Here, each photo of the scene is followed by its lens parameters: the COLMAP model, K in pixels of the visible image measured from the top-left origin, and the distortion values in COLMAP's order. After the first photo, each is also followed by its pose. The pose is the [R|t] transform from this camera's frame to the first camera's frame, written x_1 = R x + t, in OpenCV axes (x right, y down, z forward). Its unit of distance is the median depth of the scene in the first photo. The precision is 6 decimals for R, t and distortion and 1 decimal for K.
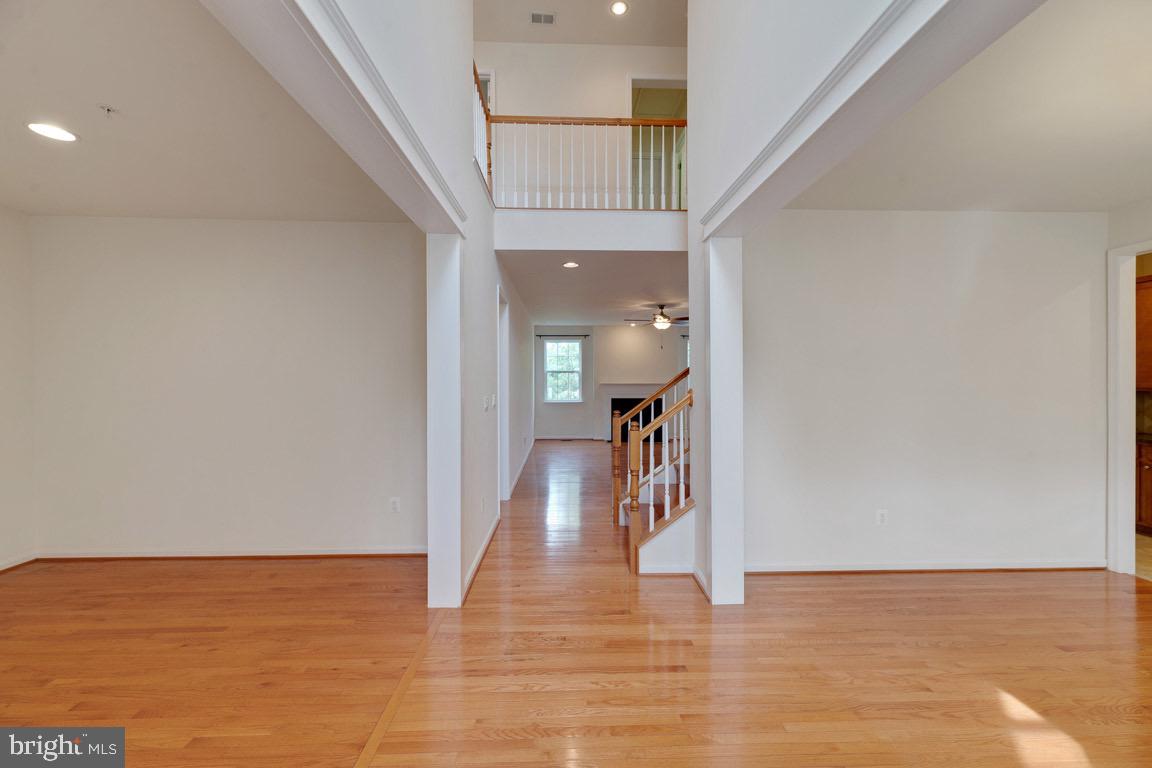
lens RADIAL K [[464.3, 0, 577.1], [0, 464.3, 377.3], [0, 0, 1]] dist [0.001938, 0.000307]
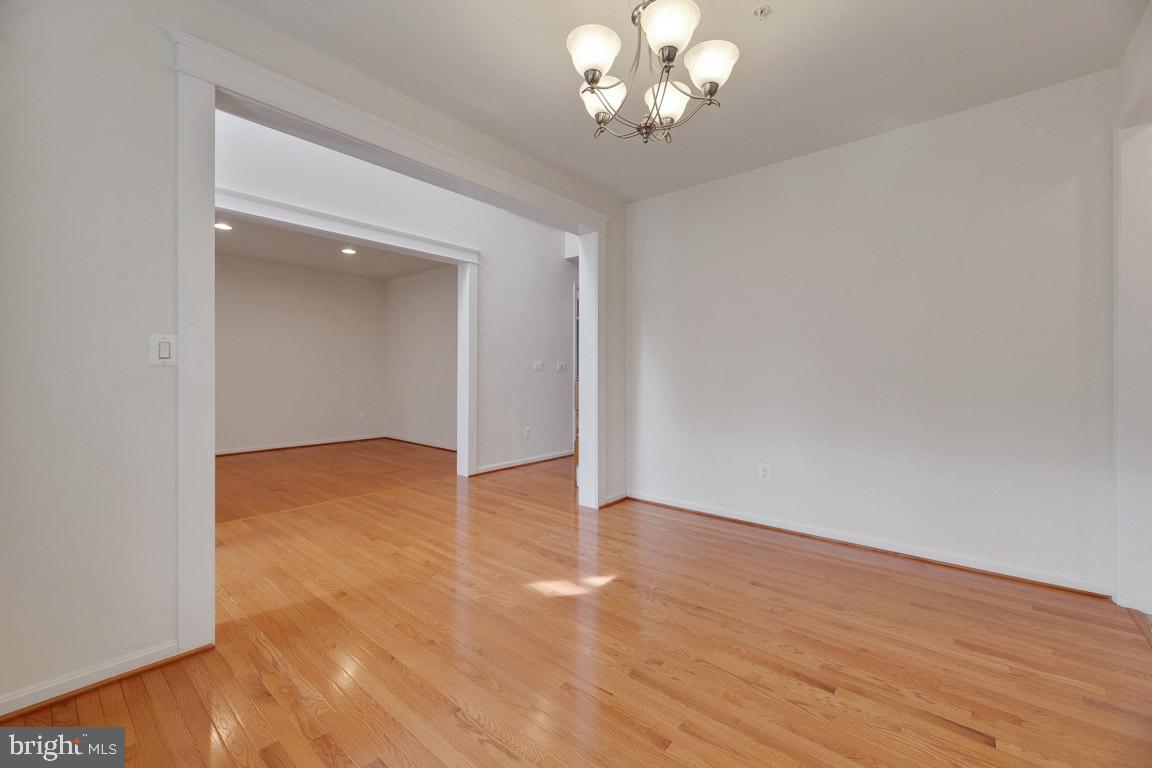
lens RADIAL K [[467.7, 0, 576.7], [0, 467.7, 372.3], [0, 0, 1]] dist [0.002465, 0.000329]
pose [[0.729980, -0.003821, -0.683458, 1.159778], [0.001280, 0.999990, -0.004223, 0.102475], [0.683467, 0.002208, 0.729978, -0.003261]]
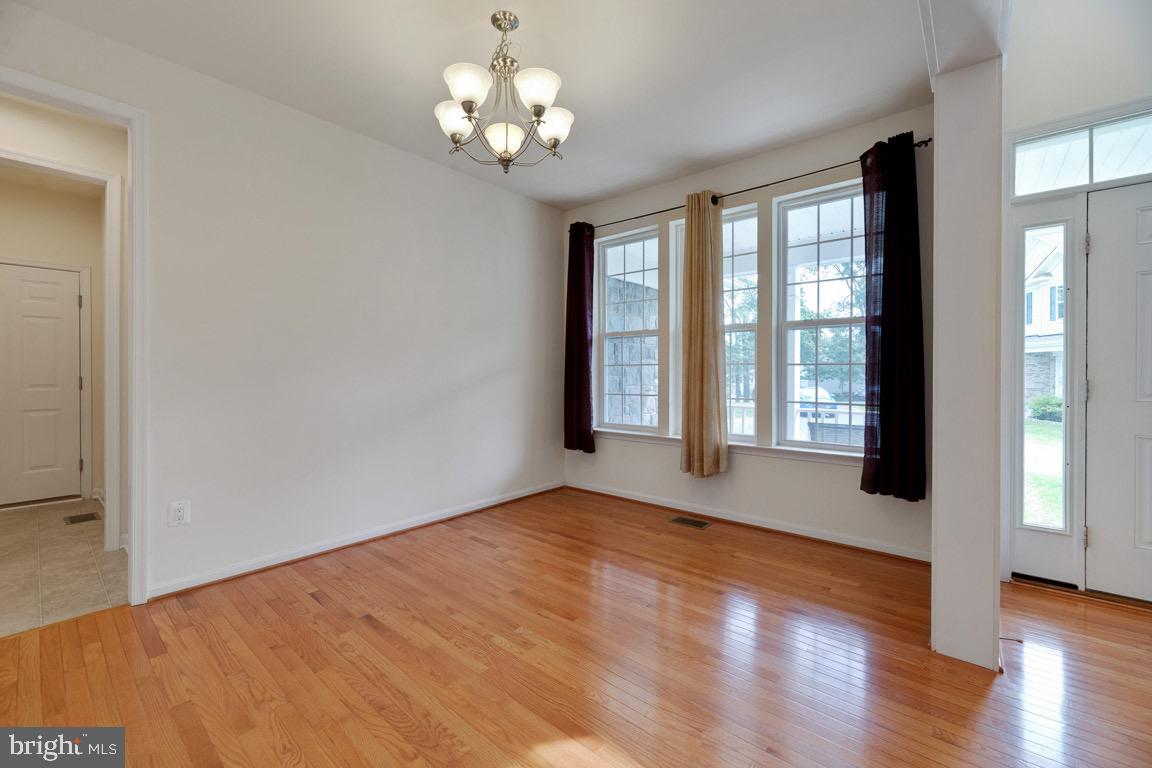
lens RADIAL K [[467.7, 0, 576.7], [0, 467.7, 372.3], [0, 0, 1]] dist [0.002465, 0.000329]
pose [[-0.721494, -0.009905, 0.692349, 0.292023], [-0.004423, 0.999943, 0.009697, 0.099178], [-0.692406, 0.003934, -0.721497, 0.888480]]
